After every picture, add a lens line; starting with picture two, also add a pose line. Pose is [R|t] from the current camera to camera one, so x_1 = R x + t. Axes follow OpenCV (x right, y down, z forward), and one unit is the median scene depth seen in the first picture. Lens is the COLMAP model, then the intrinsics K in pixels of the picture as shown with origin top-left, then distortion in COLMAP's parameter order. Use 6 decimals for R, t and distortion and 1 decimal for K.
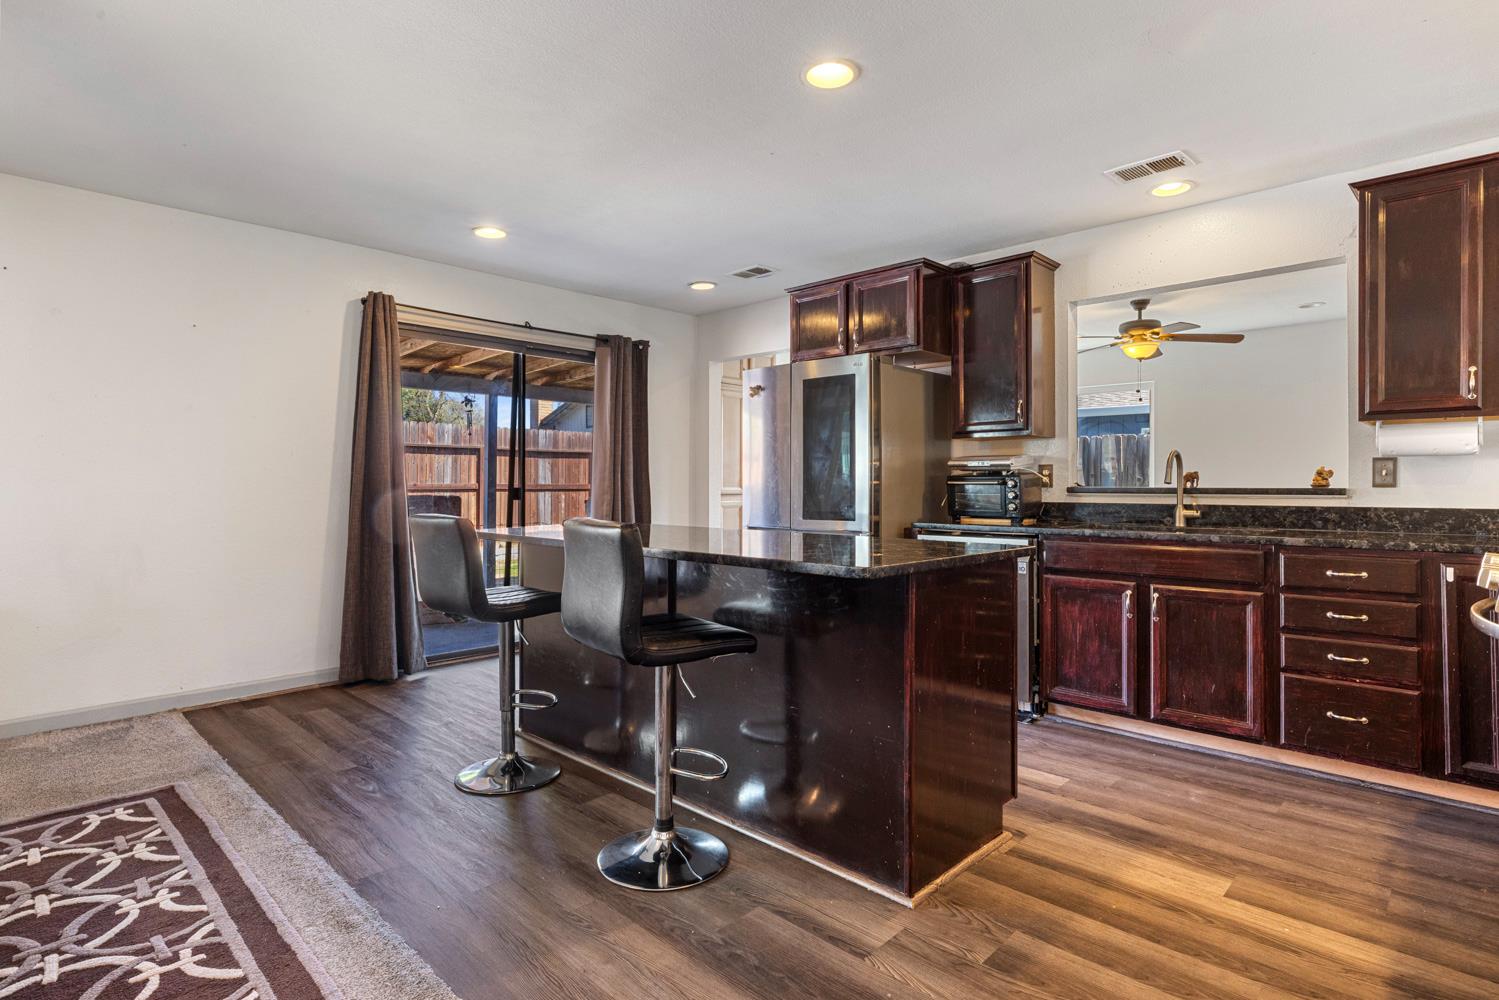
lens RADIAL K [[768.5, 0, 746.7], [0, 768.5, 491.1], [0, 0, 1]] dist [0.000282, 0.000156]
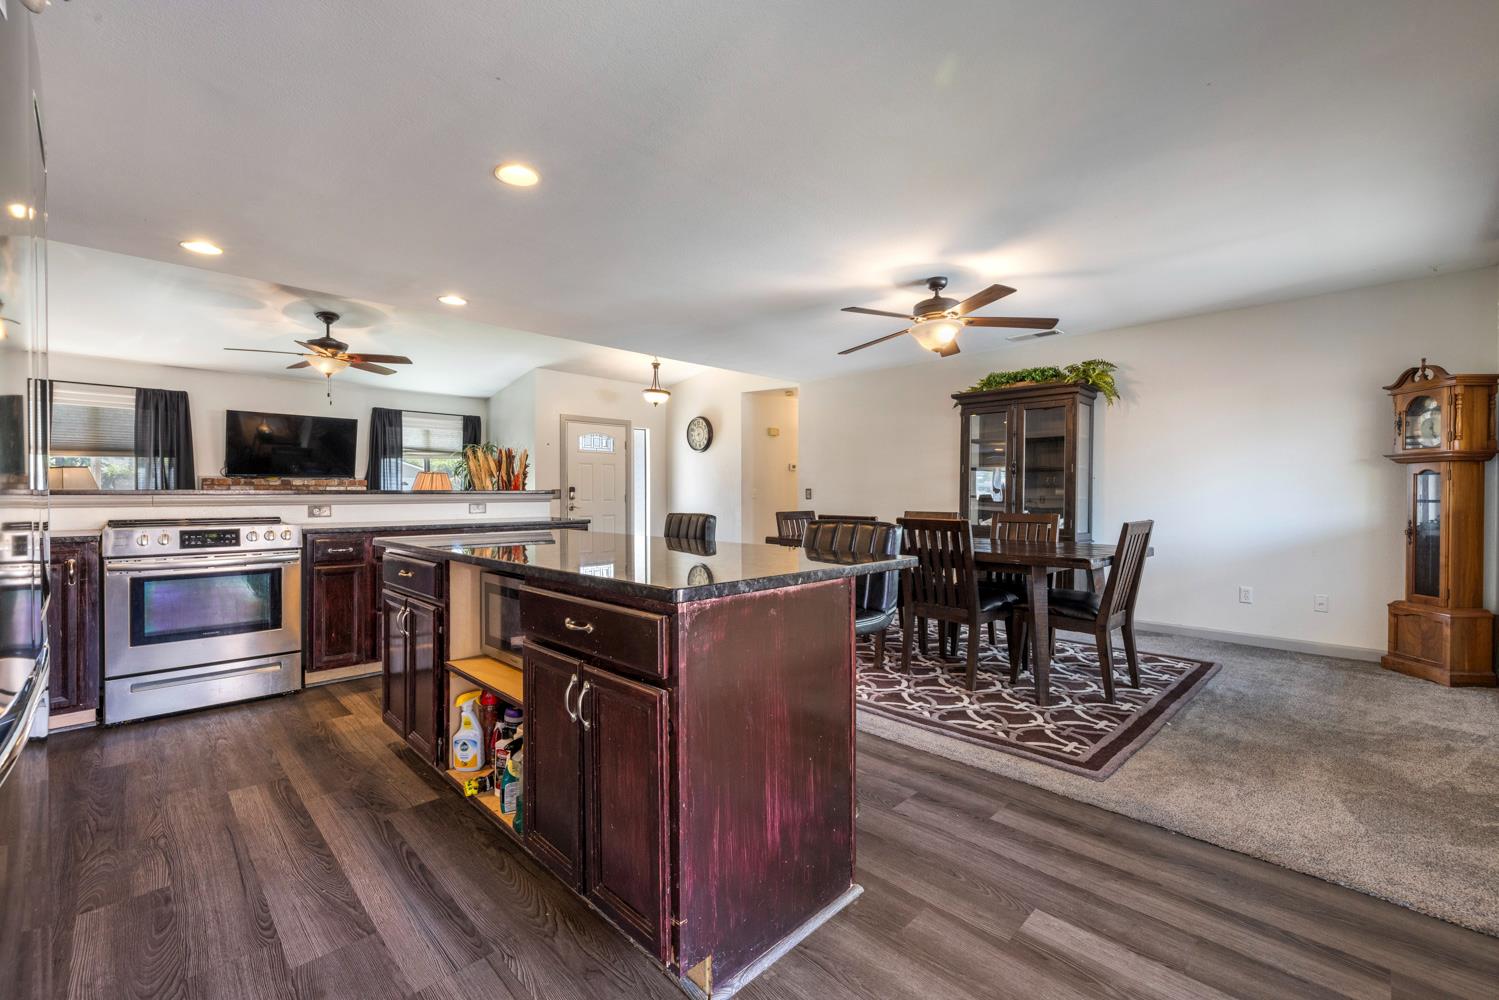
lens RADIAL K [[619.5, 0, 749.5], [0, 619.5, 500.0], [0, 0, 1]] dist [0.000921, 0.000032]
pose [[-0.999900, -0.000383, 0.014103, -0.330712], [-0.000162, 0.999877, 0.015674, -0.014379], [-0.014107, 0.015670, -0.999778, 2.280772]]
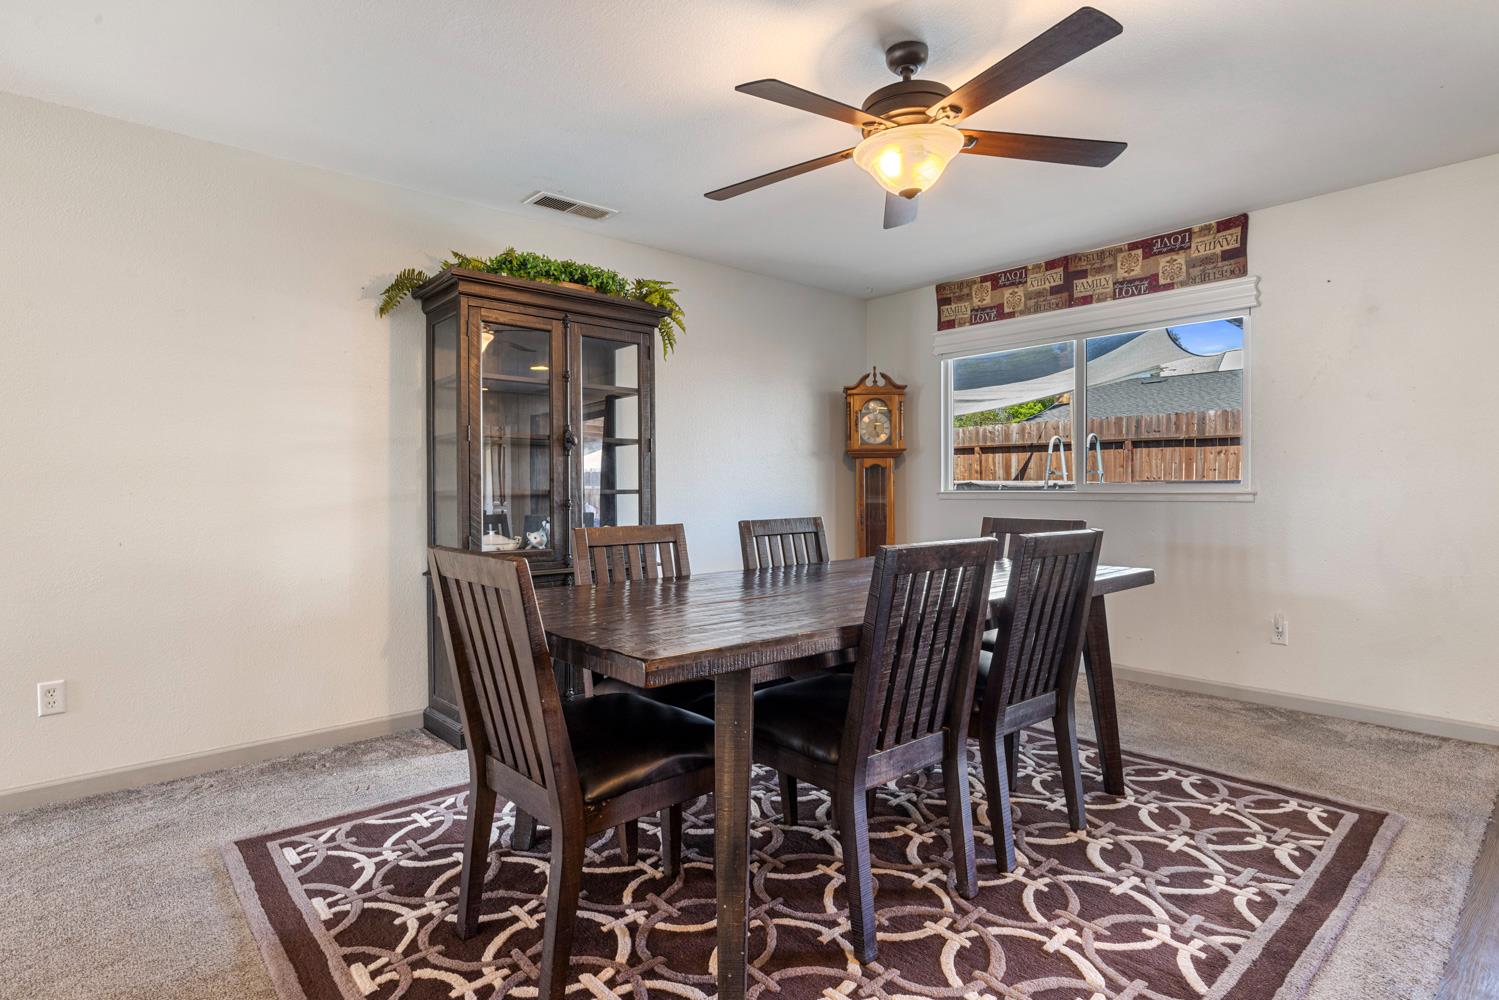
lens RADIAL K [[768.5, 0, 746.7], [0, 768.5, 491.1], [0, 0, 1]] dist [0.000282, 0.000156]
pose [[-0.066162, 0.007169, -0.997783, 0.251463], [-0.001975, 0.999971, 0.007316, -0.002963], [0.997807, 0.002455, -0.066146, 0.370337]]
